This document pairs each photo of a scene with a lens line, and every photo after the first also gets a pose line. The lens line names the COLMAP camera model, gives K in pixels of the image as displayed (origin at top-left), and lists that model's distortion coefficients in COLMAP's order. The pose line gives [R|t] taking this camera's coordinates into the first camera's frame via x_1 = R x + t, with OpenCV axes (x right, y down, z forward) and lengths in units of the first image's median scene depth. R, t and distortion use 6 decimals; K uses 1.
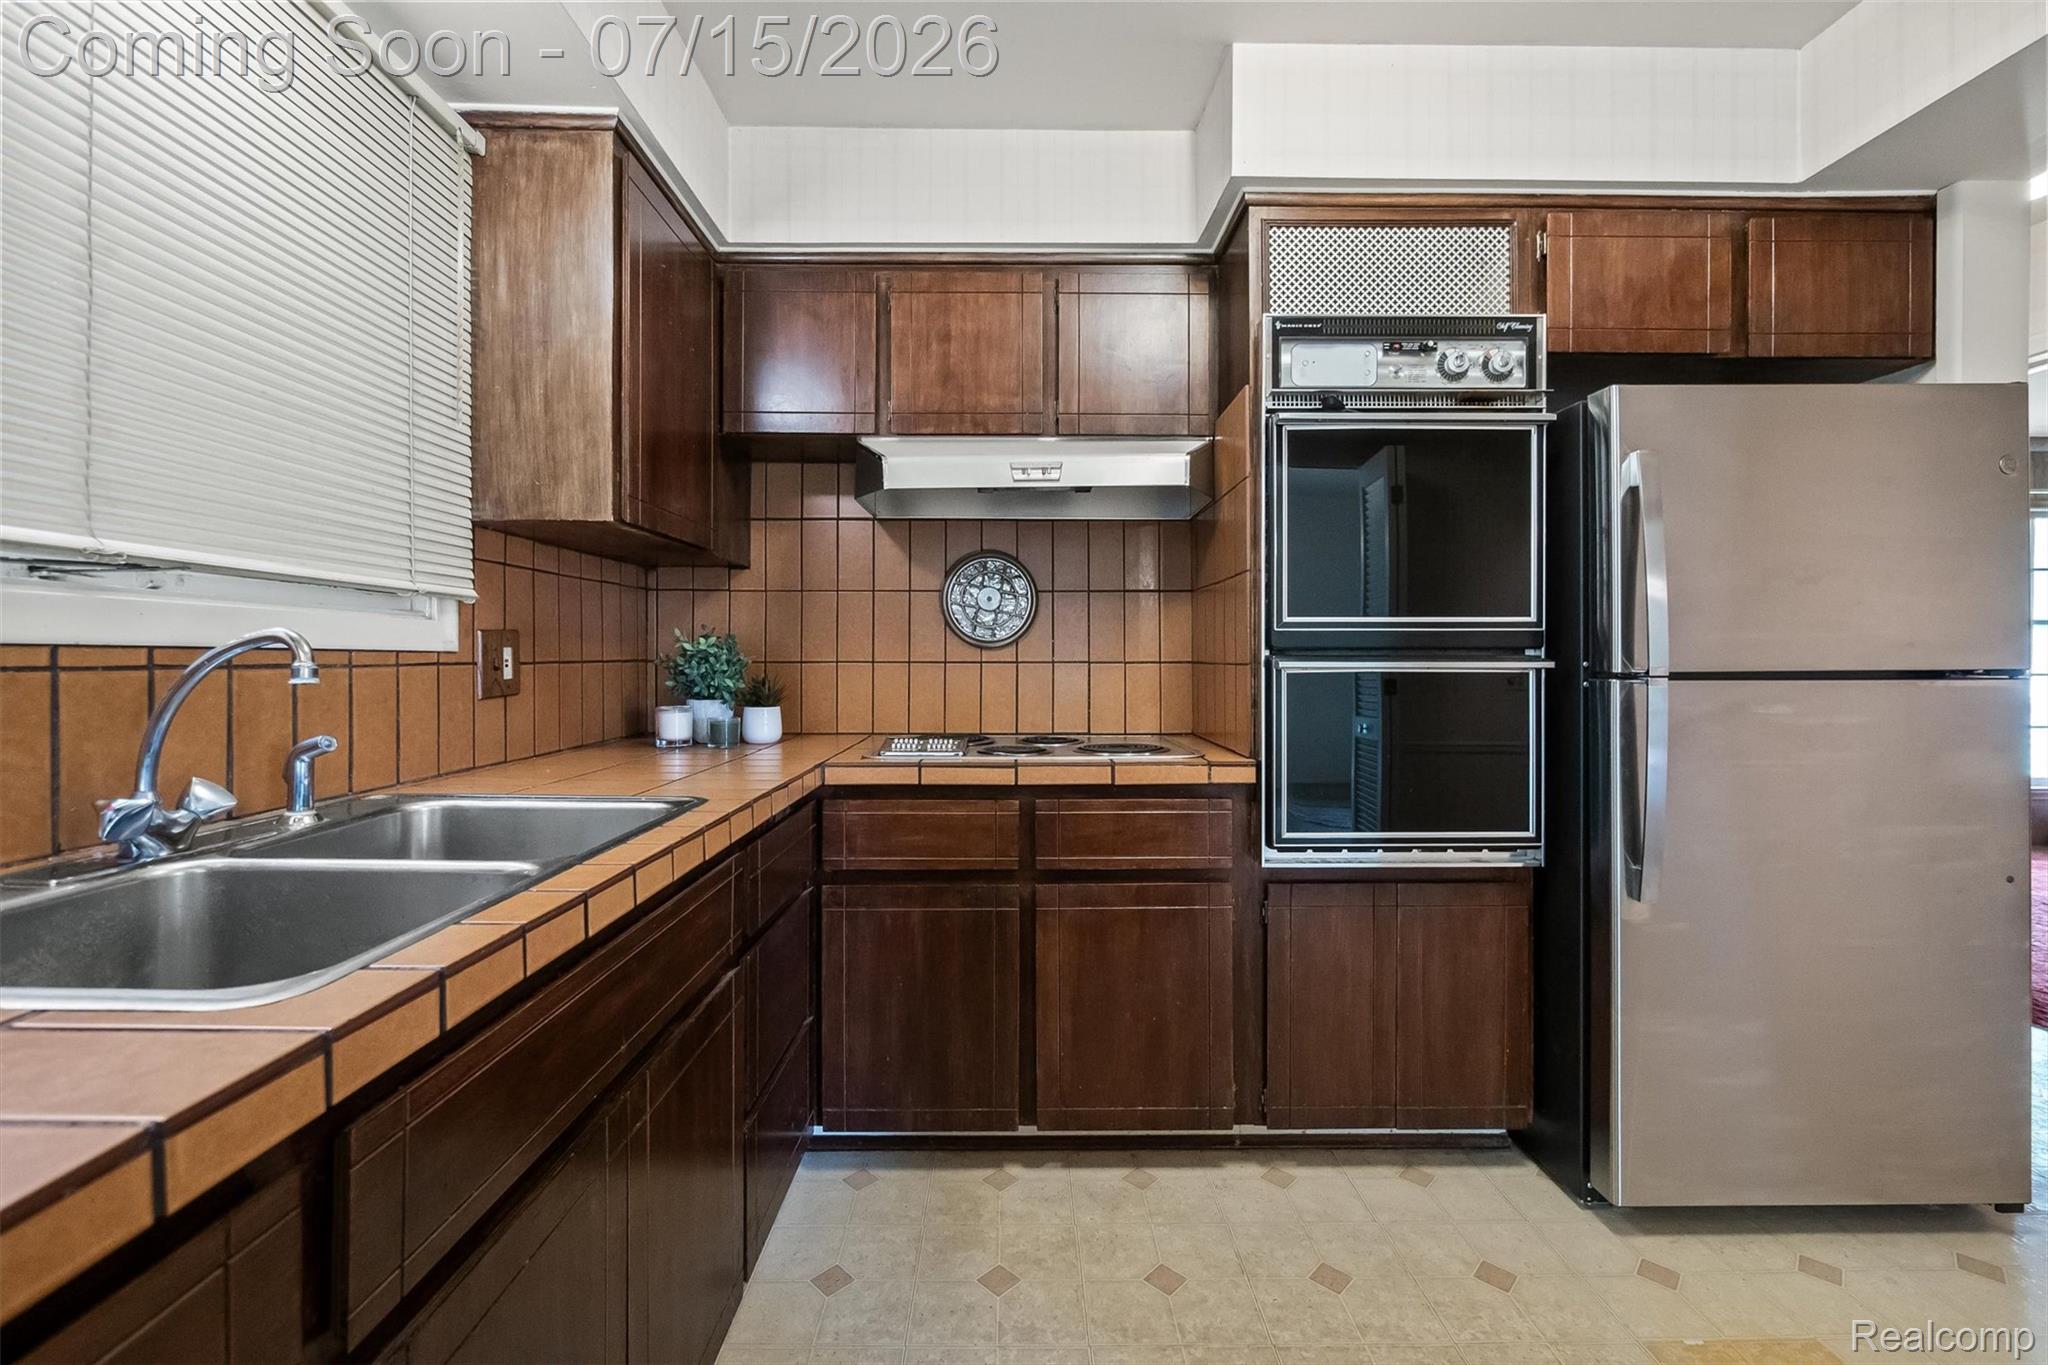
lens RADIAL K [[866.8, 0, 1020.9], [0, 866.8, 660.9], [0, 0, 1]] dist [0.000347, -0.000445]
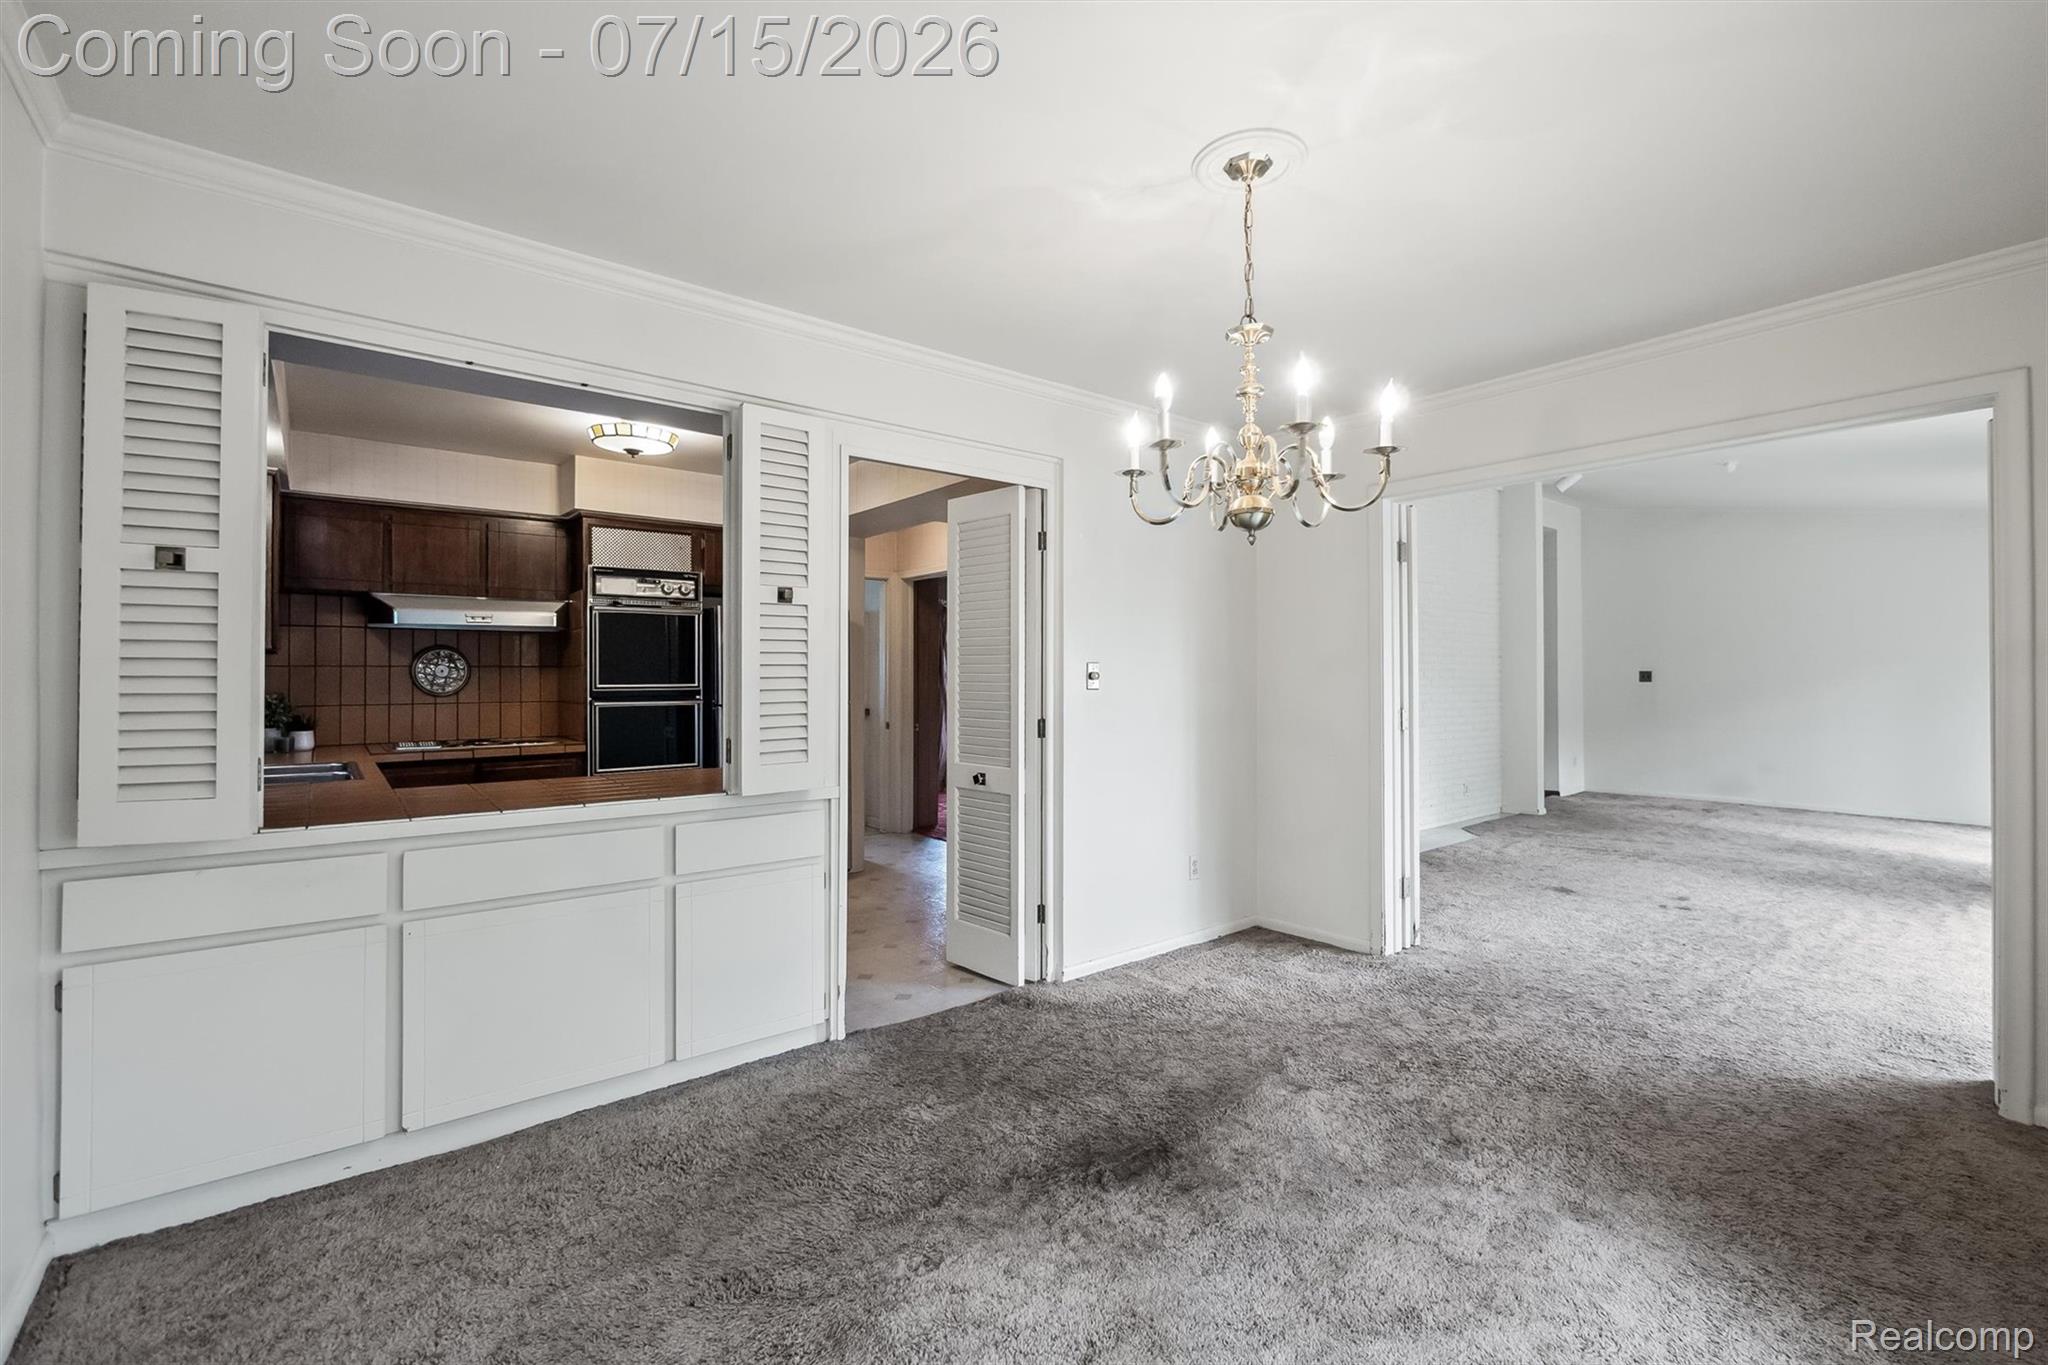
lens RADIAL K [[866.8, 0, 1004.1], [0, 866.8, 670.5], [0, 0, 1]] dist [0.000347, -0.000445]
pose [[0.788025, 0.003071, 0.615636, -0.307782], [0.005740, 0.999907, -0.012334, -0.053832], [-0.615617, 0.013253, 0.787934, -1.675180]]
